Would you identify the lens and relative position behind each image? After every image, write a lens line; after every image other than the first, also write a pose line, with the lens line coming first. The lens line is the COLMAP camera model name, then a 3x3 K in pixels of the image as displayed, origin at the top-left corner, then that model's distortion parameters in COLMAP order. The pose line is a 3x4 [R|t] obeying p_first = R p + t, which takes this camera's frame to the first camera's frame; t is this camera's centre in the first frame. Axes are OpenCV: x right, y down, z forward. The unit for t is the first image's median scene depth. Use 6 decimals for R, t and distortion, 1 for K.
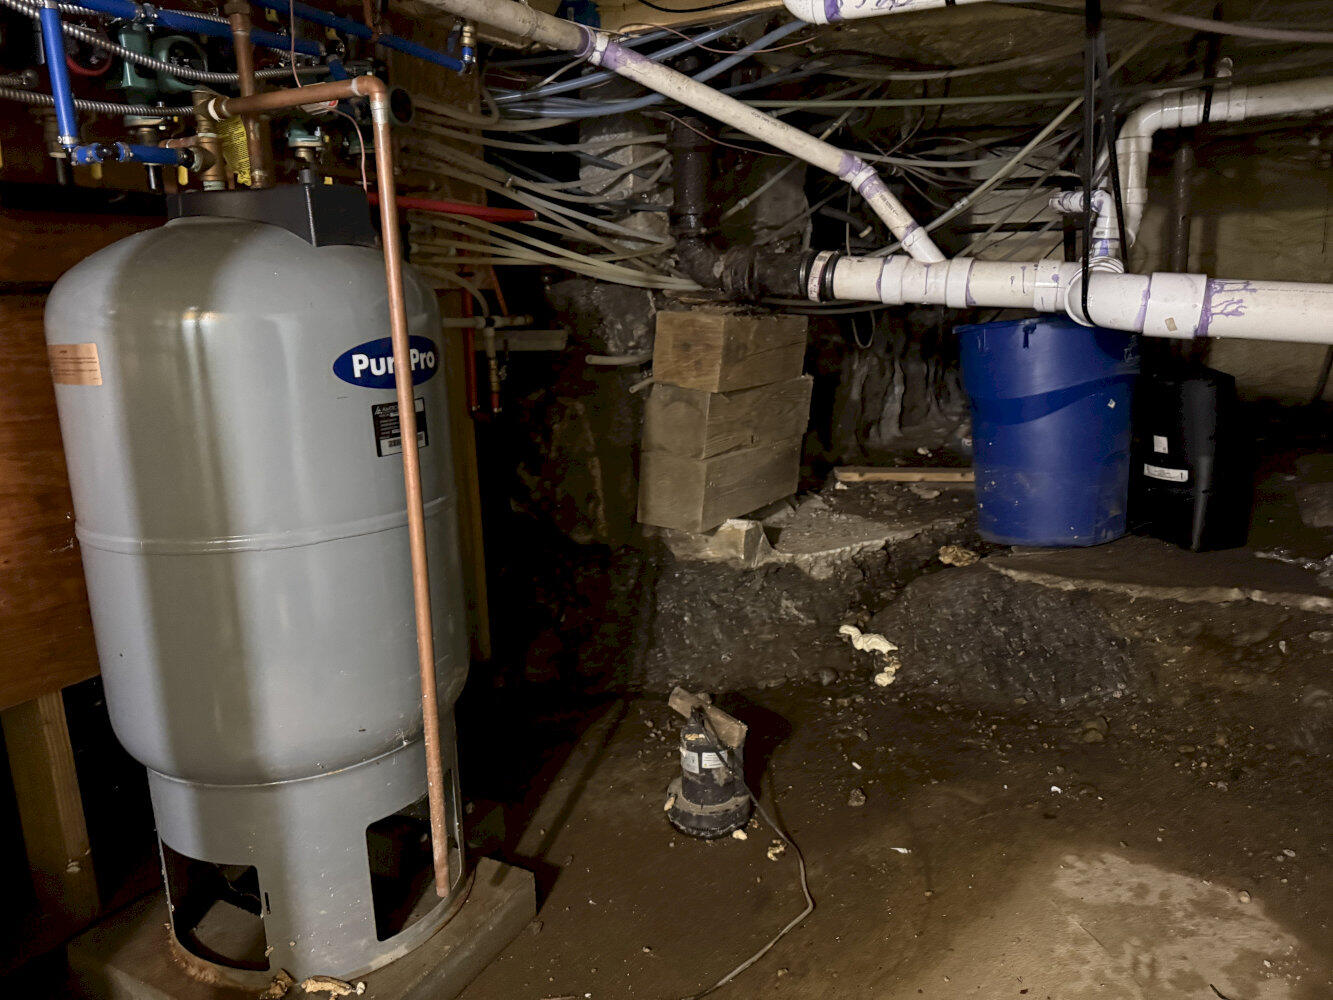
lens RADIAL K [[950.4, 0, 667.7], [0, 950.4, 497.2], [0, 0, 1]] dist [-0.012816, -0.002542]
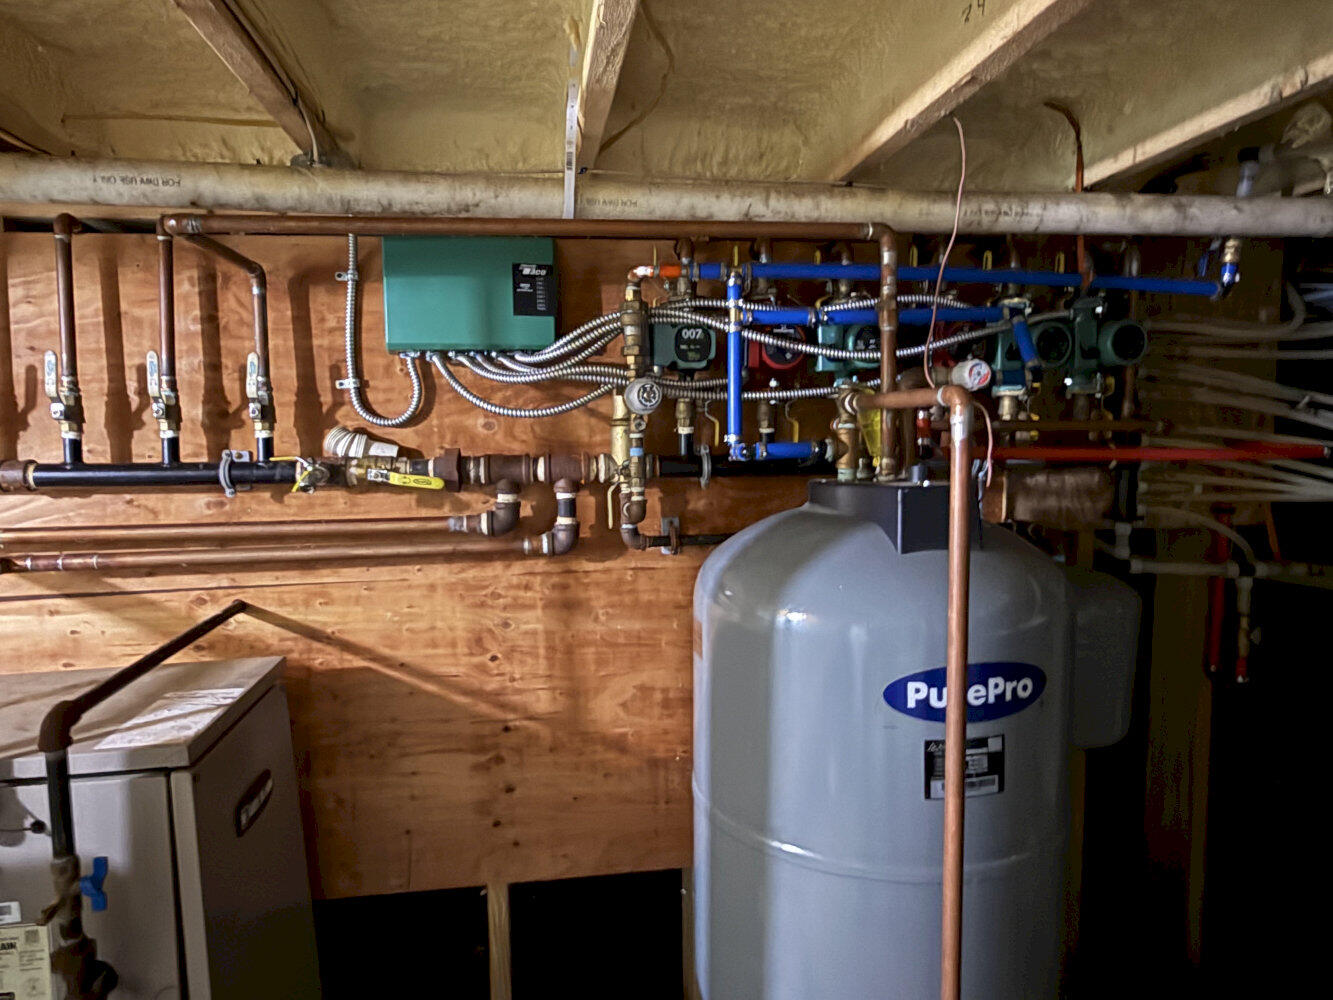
lens RADIAL K [[843.6, 0, 668.7], [0, 843.6, 500.5], [0, 0, 1]] dist [-0.002224, 0.002033]
pose [[0.612928, 0.080651, -0.786012, 0.126036], [-0.176848, 0.983543, -0.036986, -0.224025], [0.770094, 0.161675, 0.617104, 0.277494]]
